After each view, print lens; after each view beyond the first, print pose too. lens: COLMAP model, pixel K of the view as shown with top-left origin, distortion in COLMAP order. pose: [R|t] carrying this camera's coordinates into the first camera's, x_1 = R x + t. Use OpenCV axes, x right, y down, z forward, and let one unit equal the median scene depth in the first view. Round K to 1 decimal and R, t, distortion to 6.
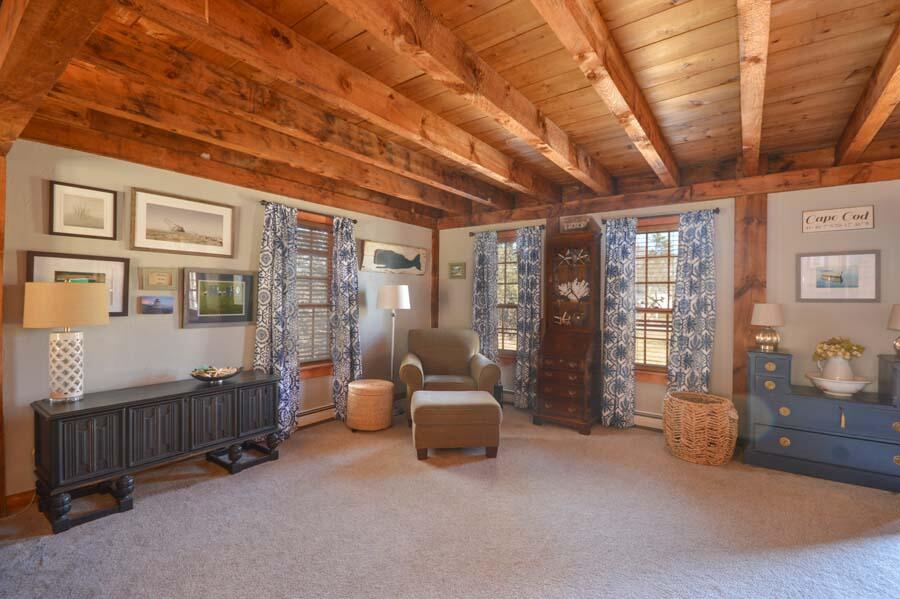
lens RADIAL K [[408.4, 0, 449.8], [0, 408.4, 298.9], [0, 0, 1]] dist [-0.000558, -0.000072]
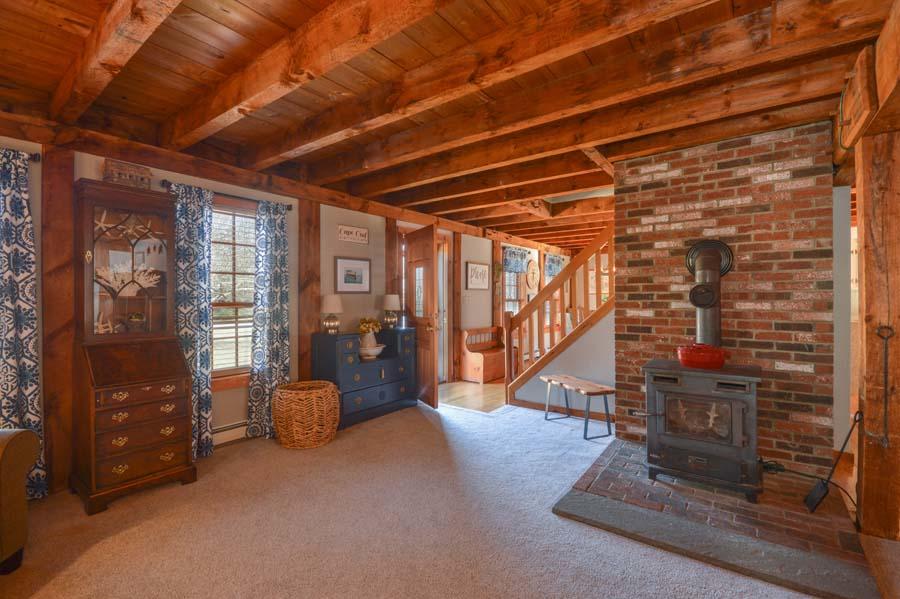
lens RADIAL K [[408.4, 0, 450.4], [0, 408.4, 297.3], [0, 0, 1]] dist [-0.000558, -0.000072]
pose [[0.006247, -0.010028, 0.999930, -0.404734], [0.005528, 0.999935, 0.009994, 0.007457], [-0.999965, 0.005465, 0.006302, 0.590553]]
